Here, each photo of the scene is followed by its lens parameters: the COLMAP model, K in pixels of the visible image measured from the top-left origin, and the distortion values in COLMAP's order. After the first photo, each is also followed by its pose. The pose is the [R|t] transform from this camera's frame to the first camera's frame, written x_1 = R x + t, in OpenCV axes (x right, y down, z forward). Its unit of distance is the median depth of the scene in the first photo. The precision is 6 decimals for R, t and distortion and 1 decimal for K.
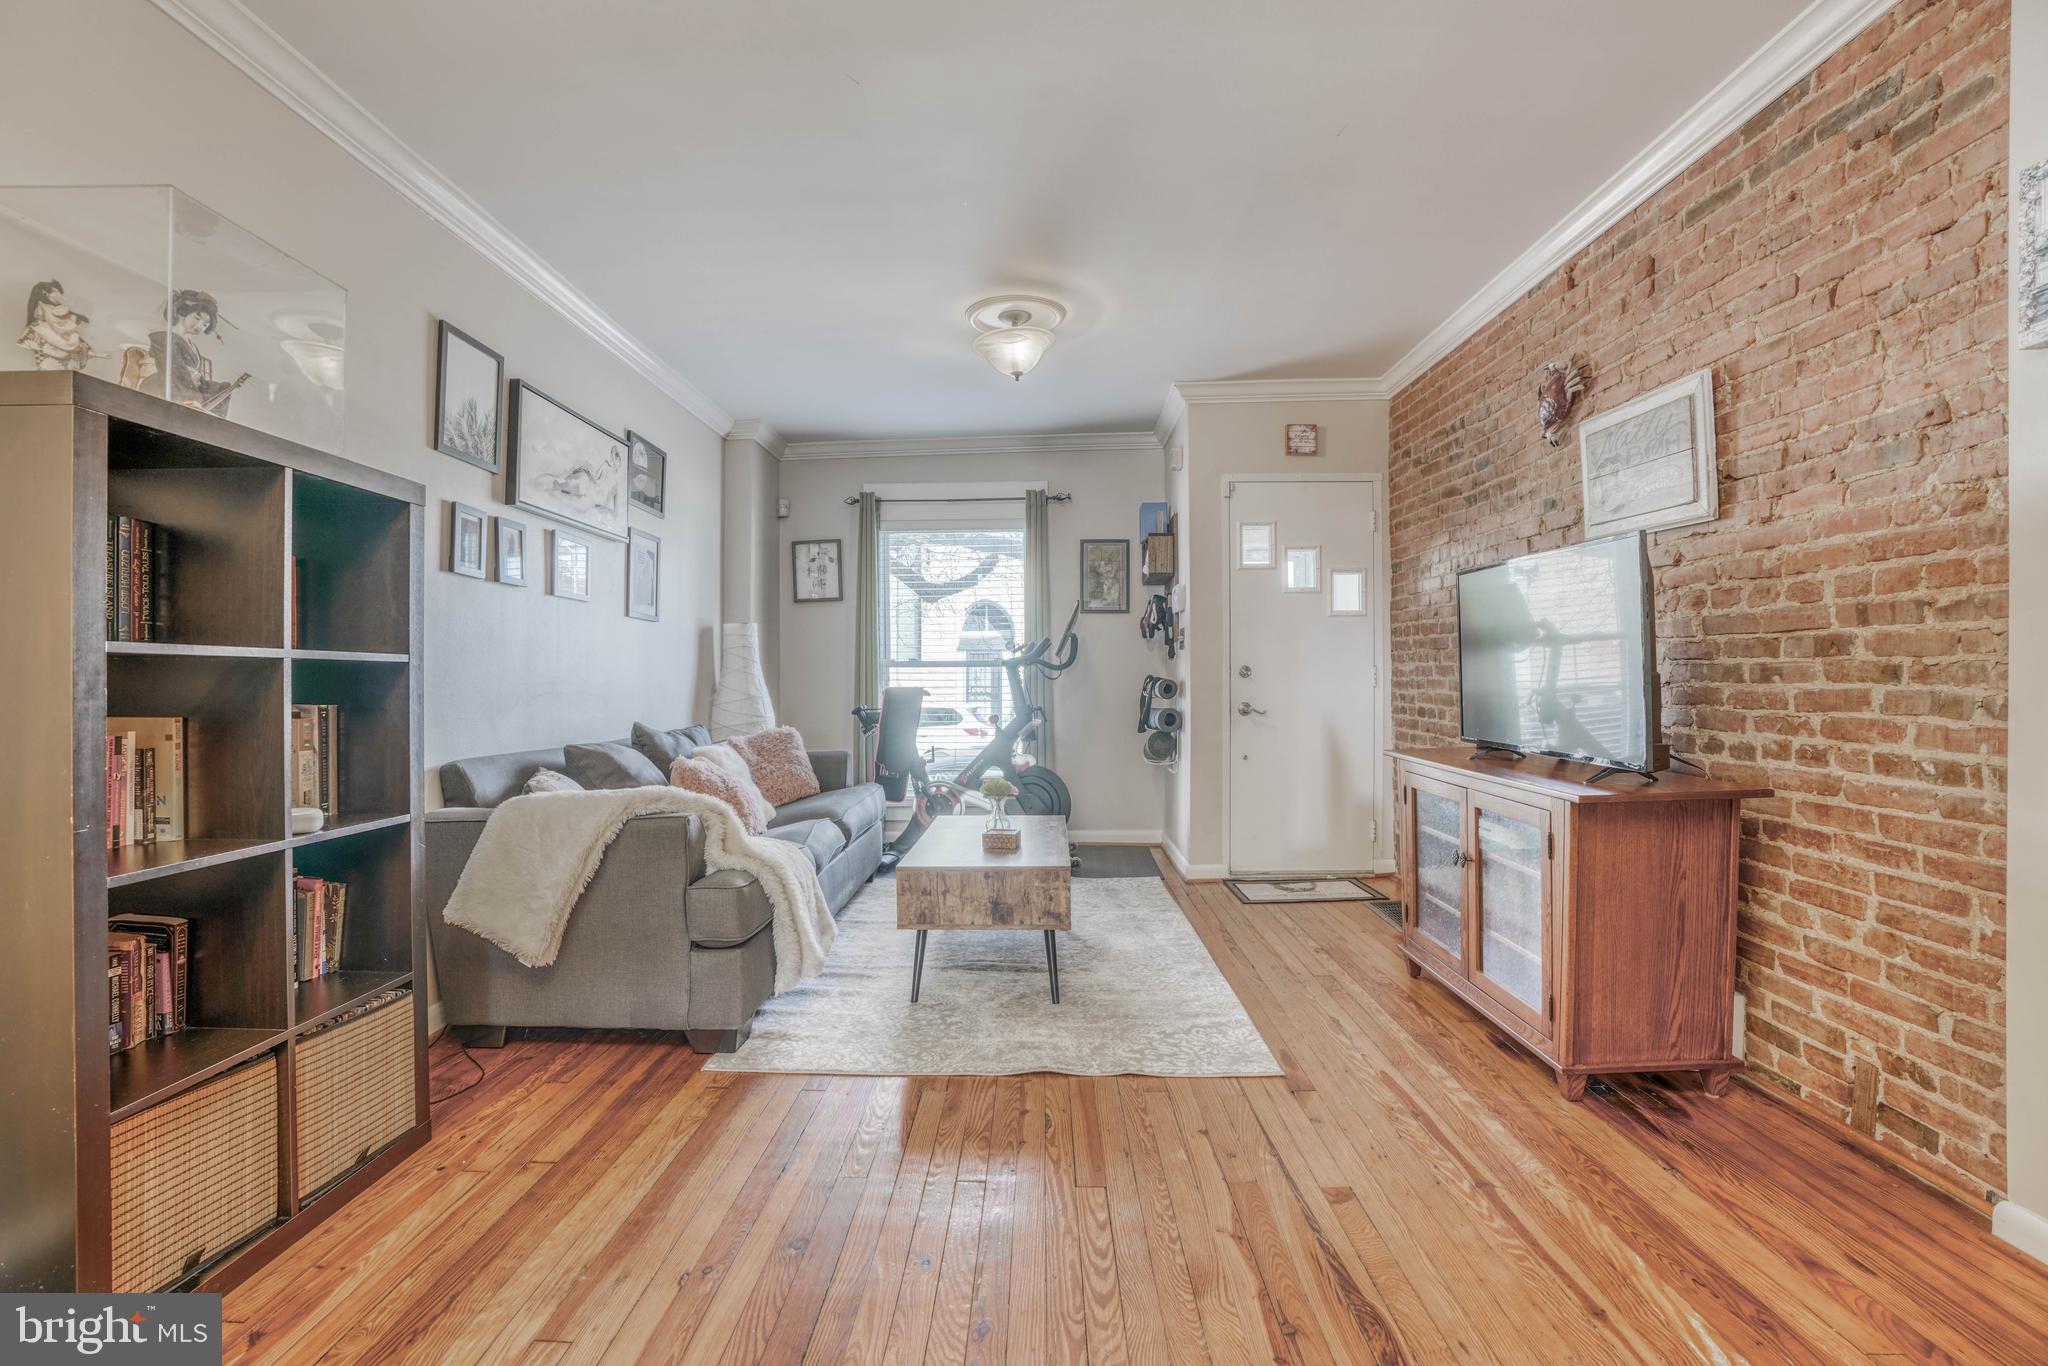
lens RADIAL K [[945.9, 0, 1006.9], [0, 945.9, 676.0], [0, 0, 1]] dist [-0.070276, 0.026652]
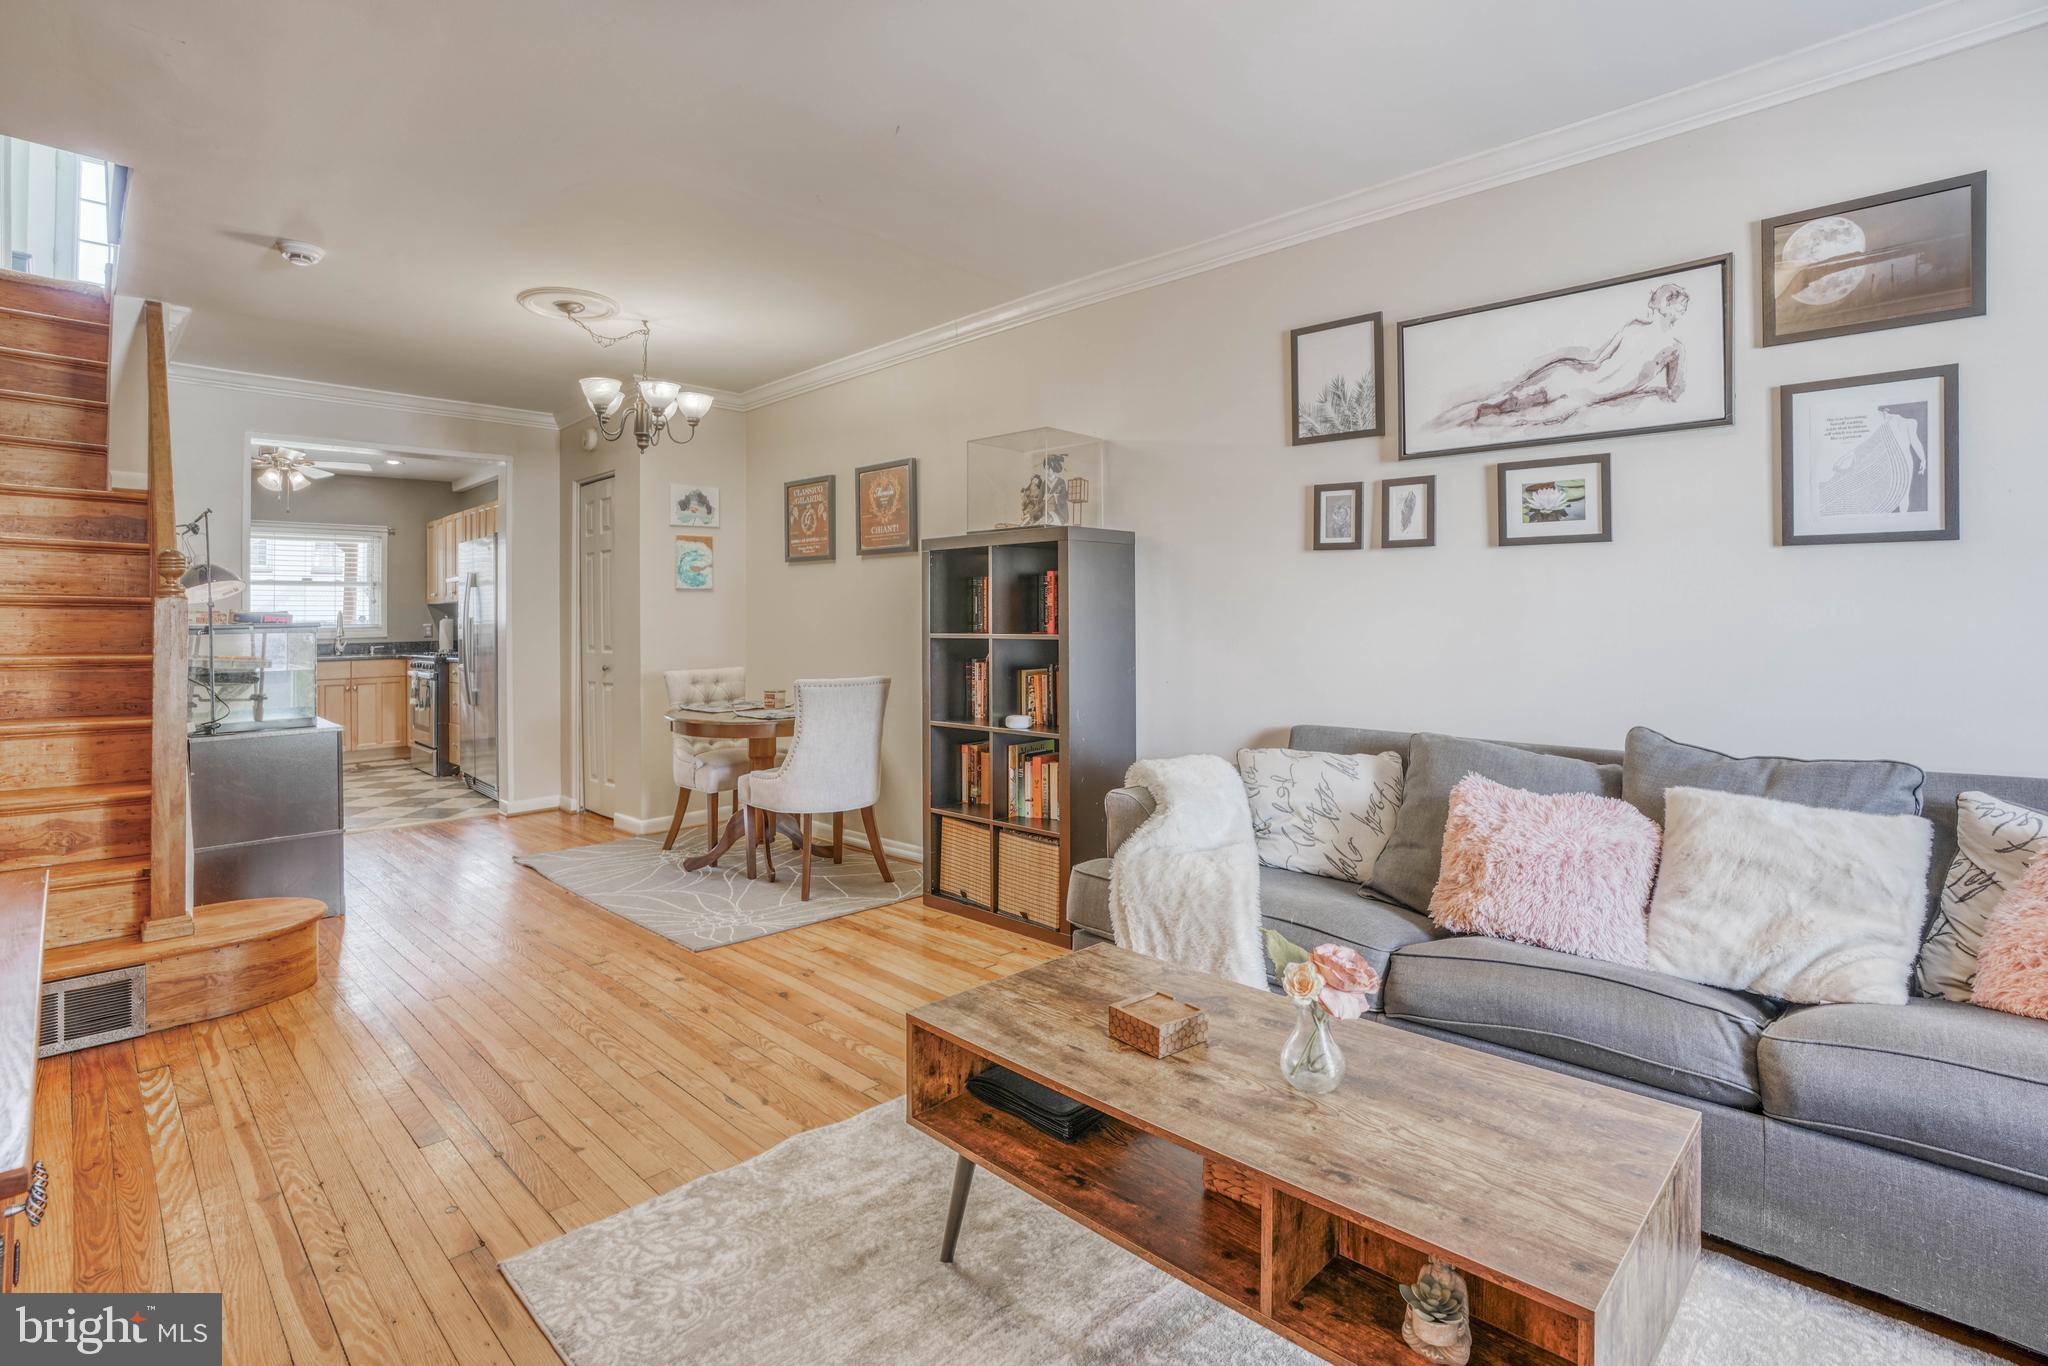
lens RADIAL K [[973.8, 0, 1019.3], [0, 973.8, 591.6], [0, 0, 1]] dist [-0.076541, 0.030035]
pose [[-0.672731, -0.010943, -0.739806, 0.444371], [0.016089, 0.999438, -0.029414, -0.034568], [0.739712, -0.031691, -0.672176, 1.418130]]
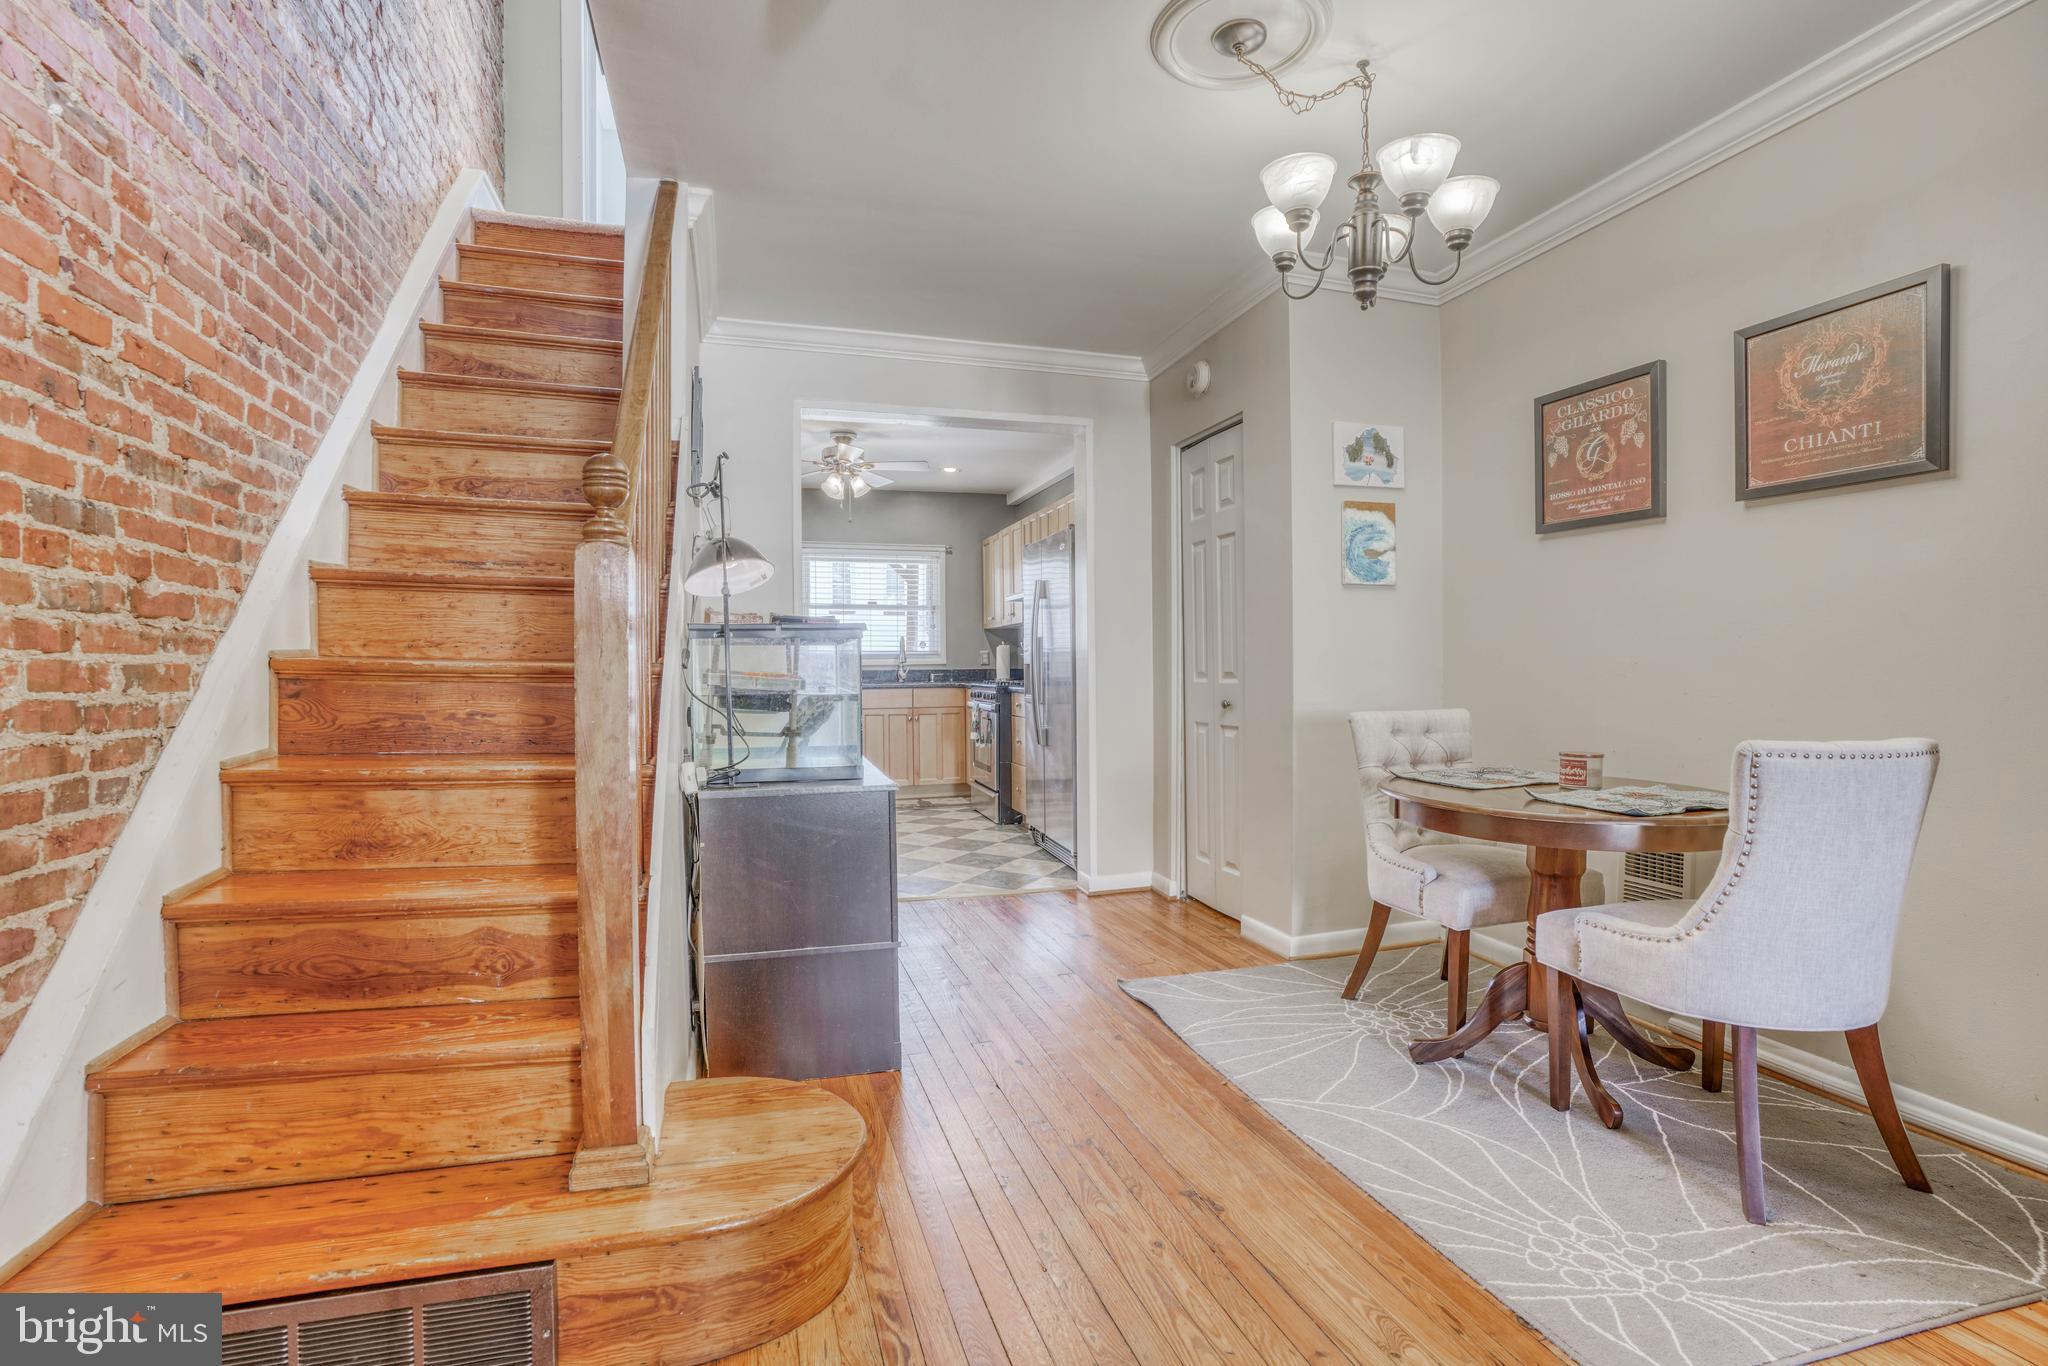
lens RADIAL K [[953.4, 0, 1007.6], [0, 953.4, 682.1], [0, 0, 1]] dist [-0.067148, 0.028164]
pose [[-0.951032, 0.012204, -0.308850, 0.278014], [0.007351, 0.999831, 0.016872, -0.006741], [0.309004, 0.013775, -0.950961, 0.685529]]
